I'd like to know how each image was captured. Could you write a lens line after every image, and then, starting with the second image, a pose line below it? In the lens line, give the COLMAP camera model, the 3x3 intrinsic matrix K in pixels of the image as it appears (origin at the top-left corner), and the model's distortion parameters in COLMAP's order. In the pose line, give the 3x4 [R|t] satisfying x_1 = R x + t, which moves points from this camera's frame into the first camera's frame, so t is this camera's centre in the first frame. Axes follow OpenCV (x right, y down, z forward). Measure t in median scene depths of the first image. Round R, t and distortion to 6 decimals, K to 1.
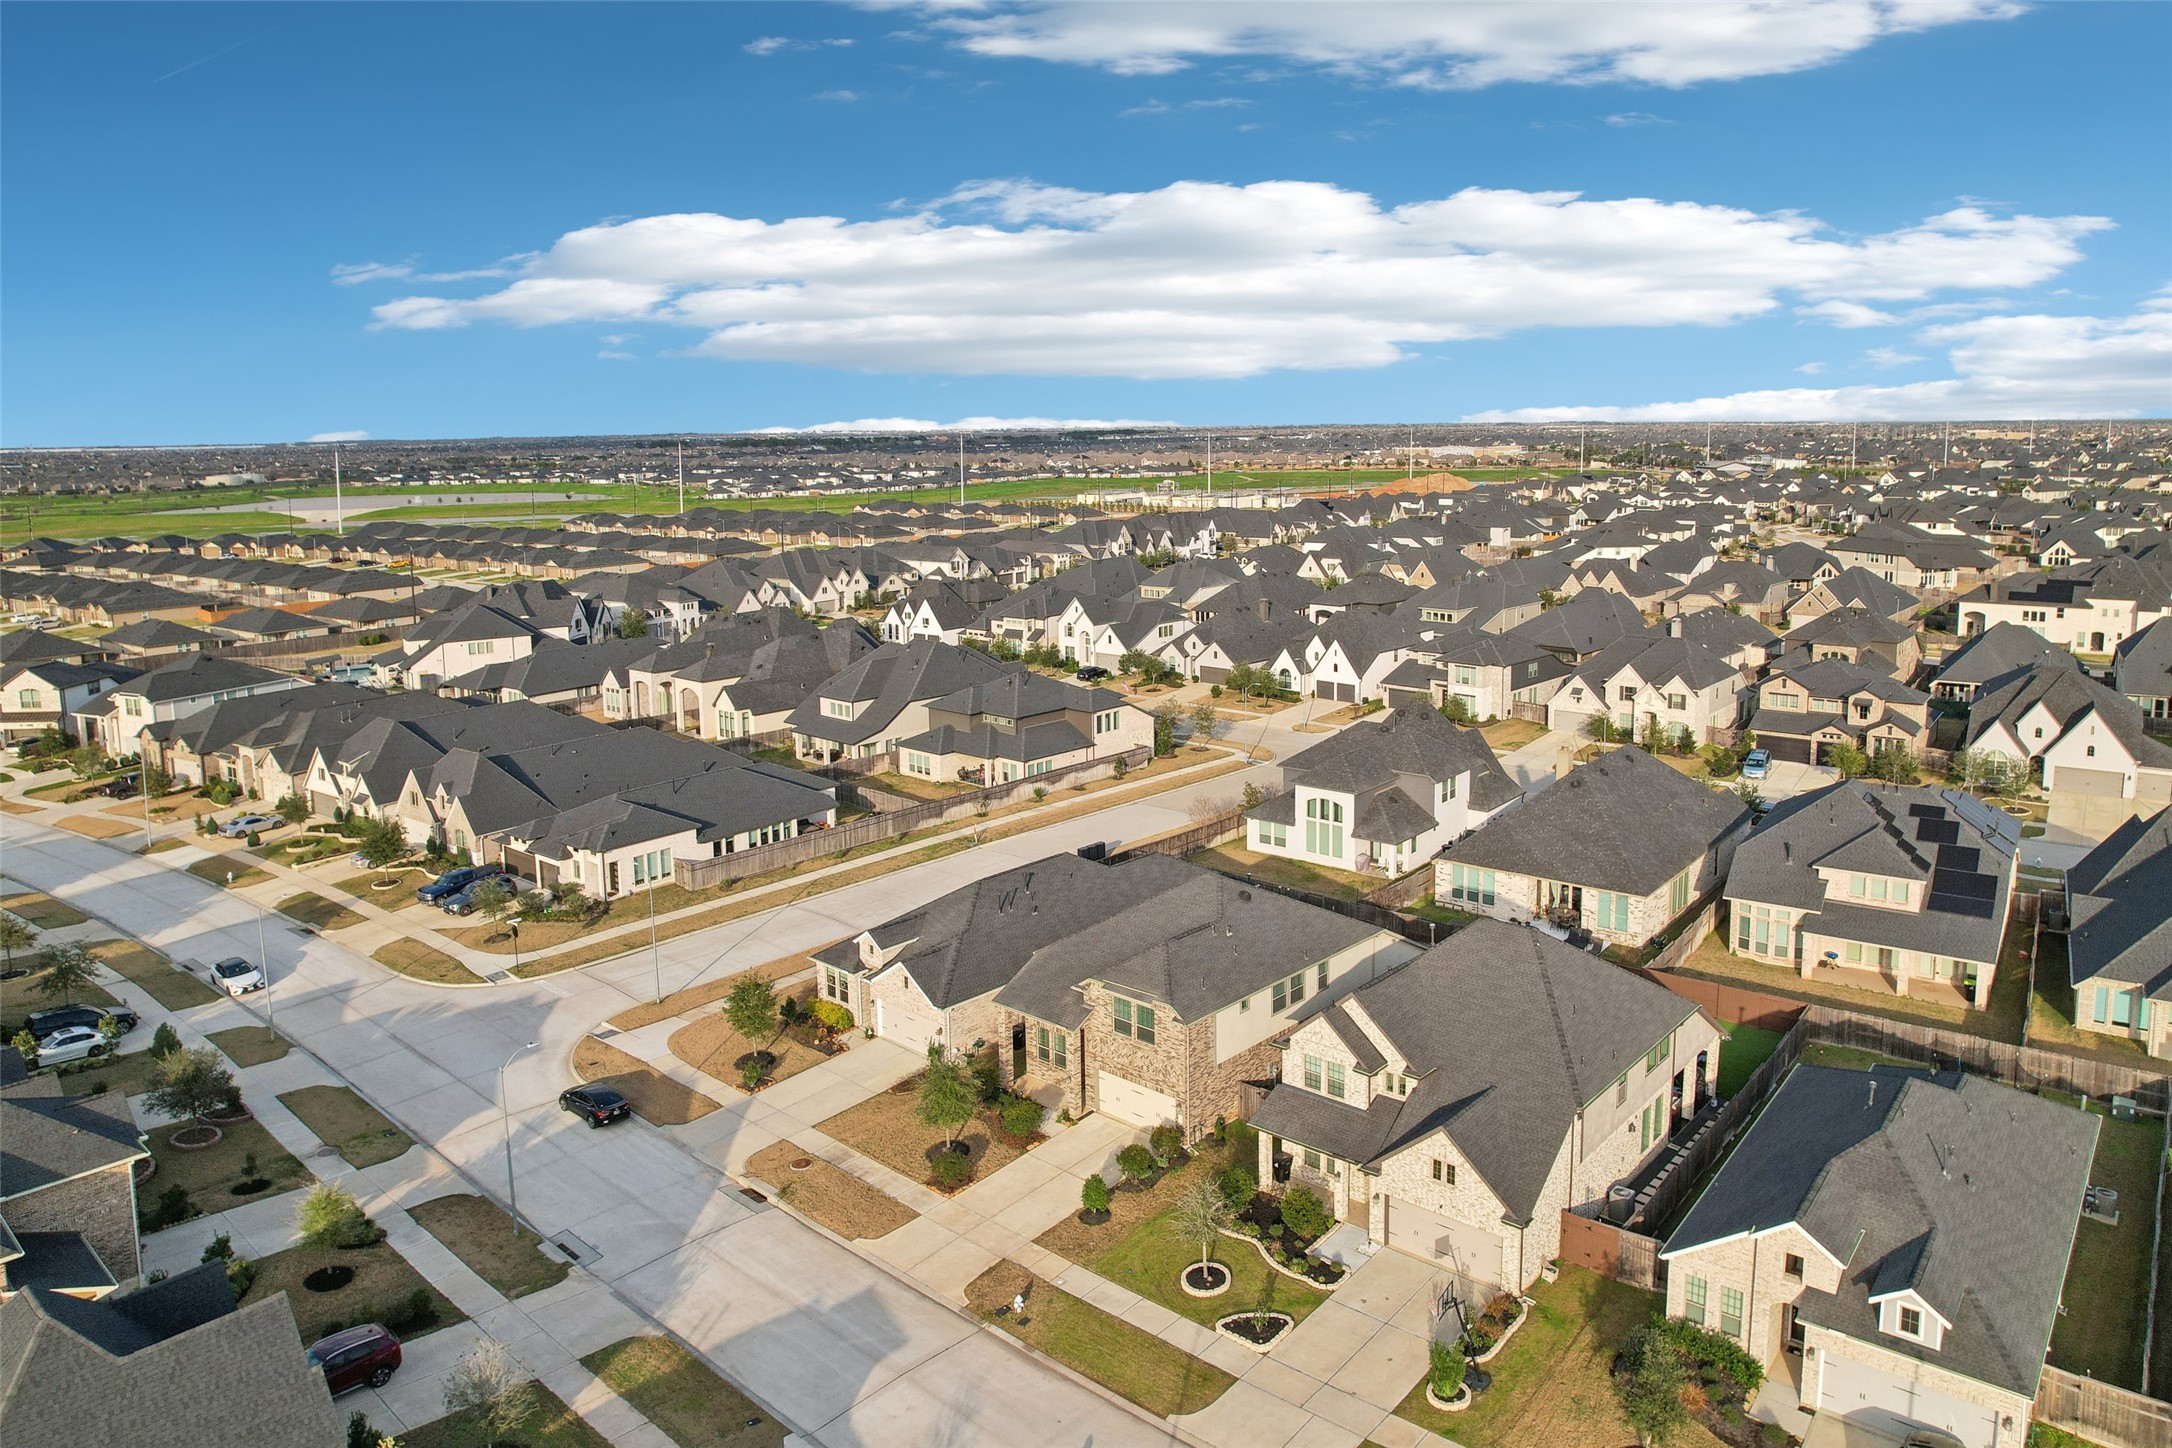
lens RADIAL K [[1459.5, 0, 1086.0], [0, 1459.5, 724.0], [0, 0, 1]] dist [-0.081784, 0.075333]
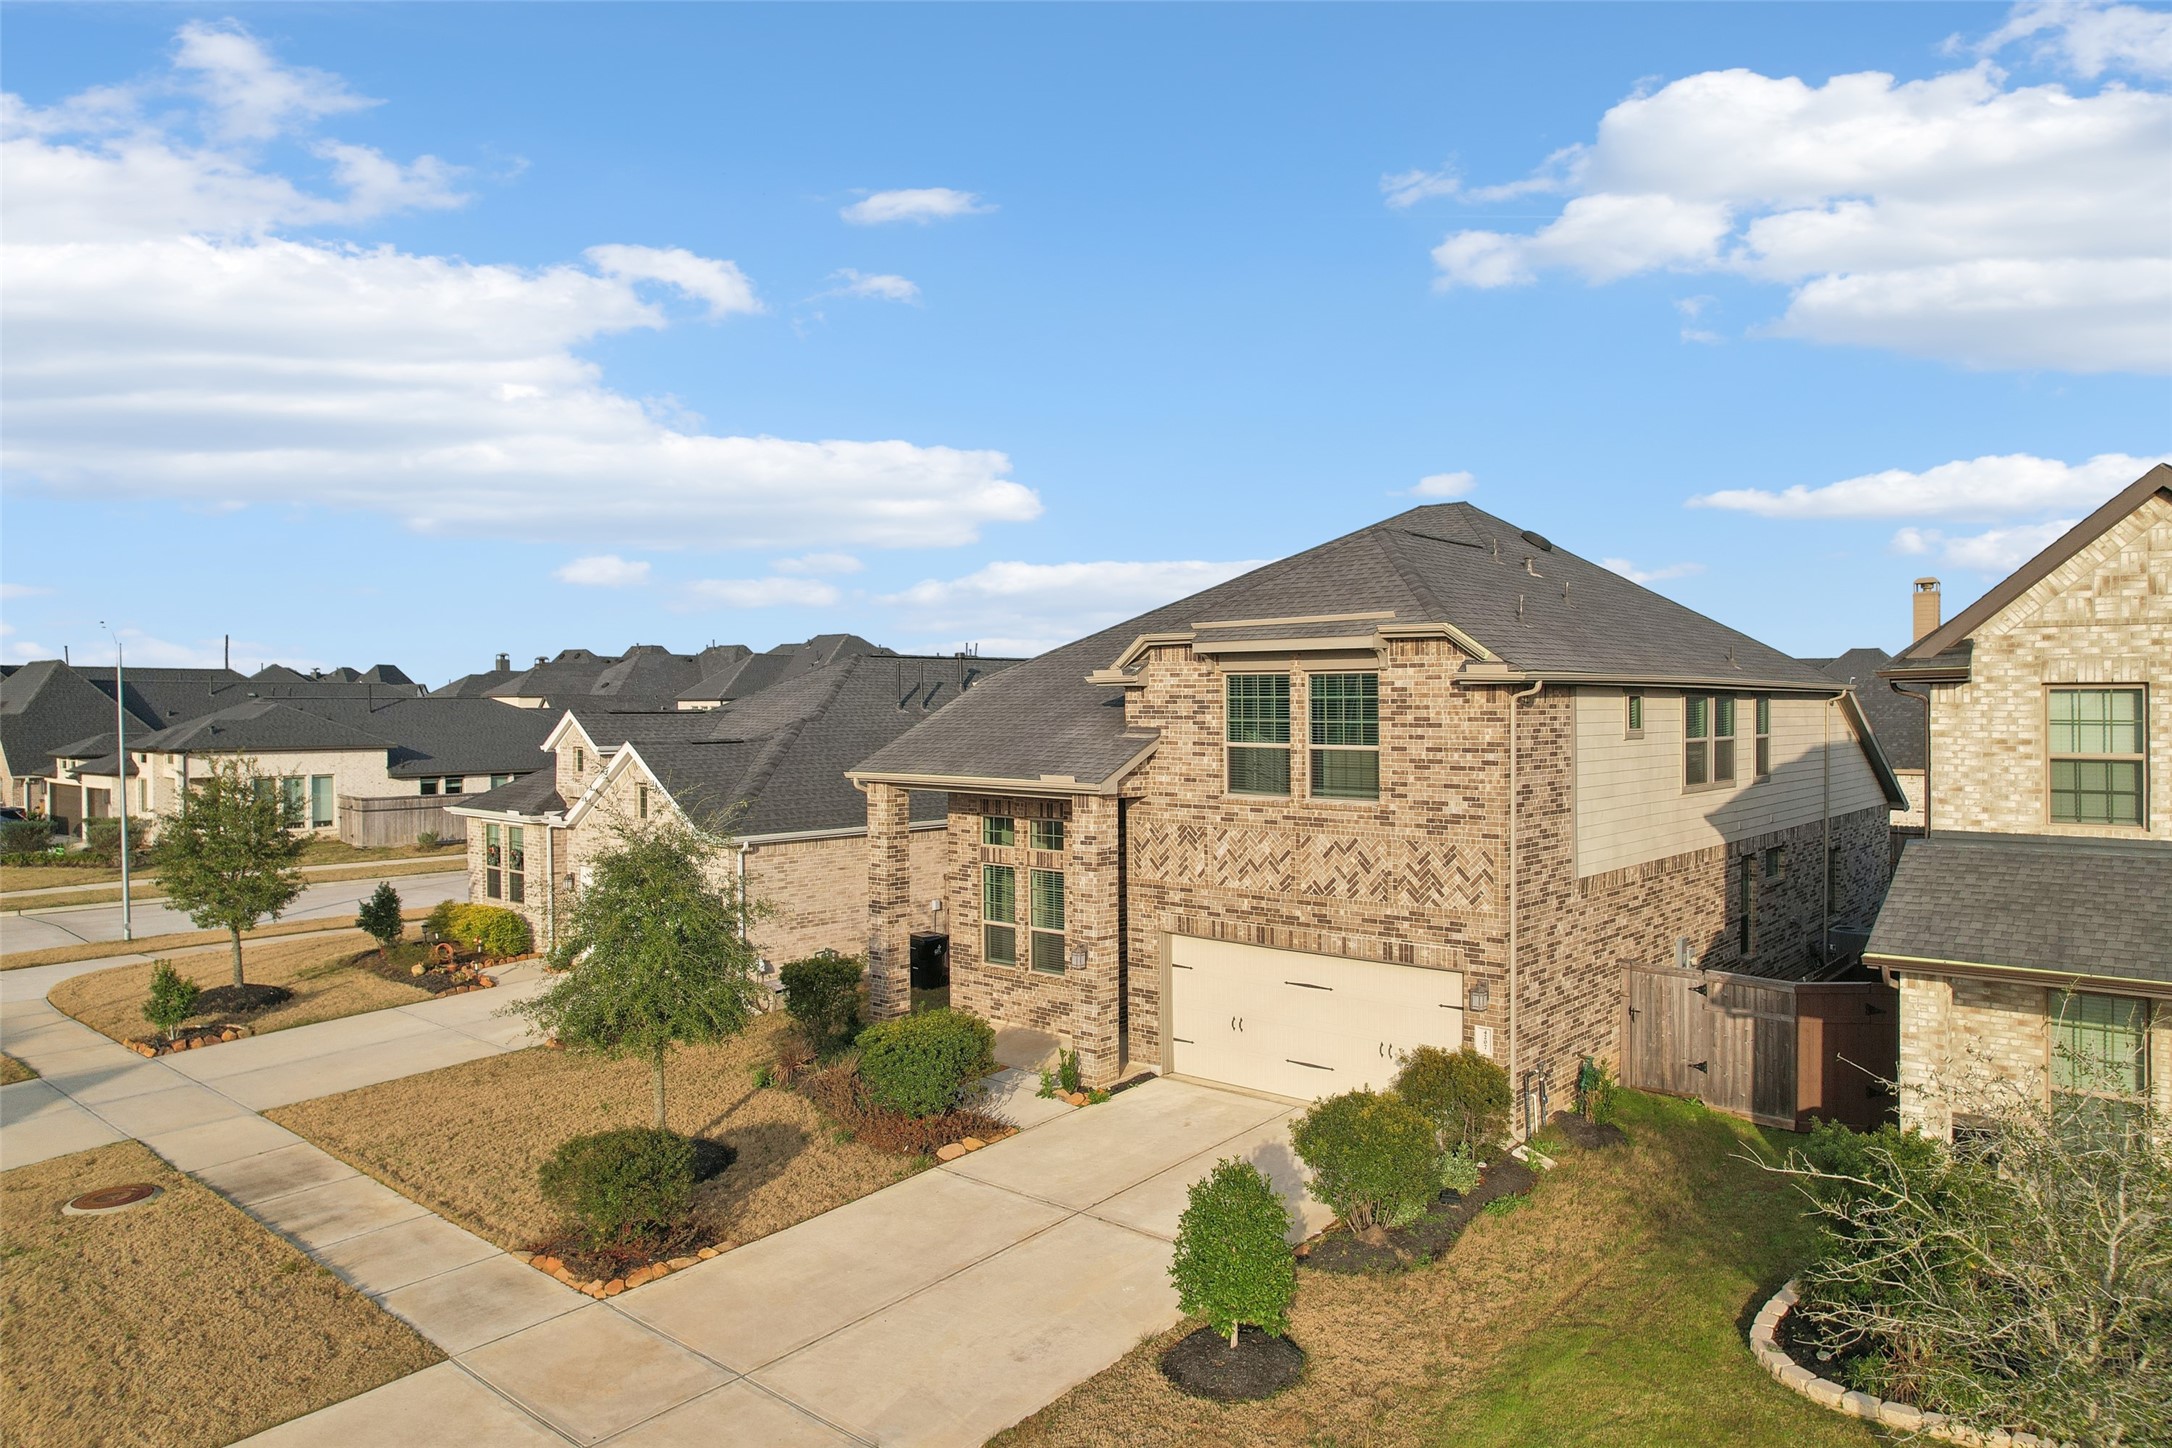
lens RADIAL K [[1479.5, 0, 1078.2], [0, 1479.5, 770.0], [0, 0, 1]] dist [-0.068063, -0.000305]
pose [[0.999519, 0.013308, 0.027997, -0.020558], [-0.009259, 0.990096, -0.140084, 0.236609], [-0.029584, 0.139757, 0.989744, 0.645309]]
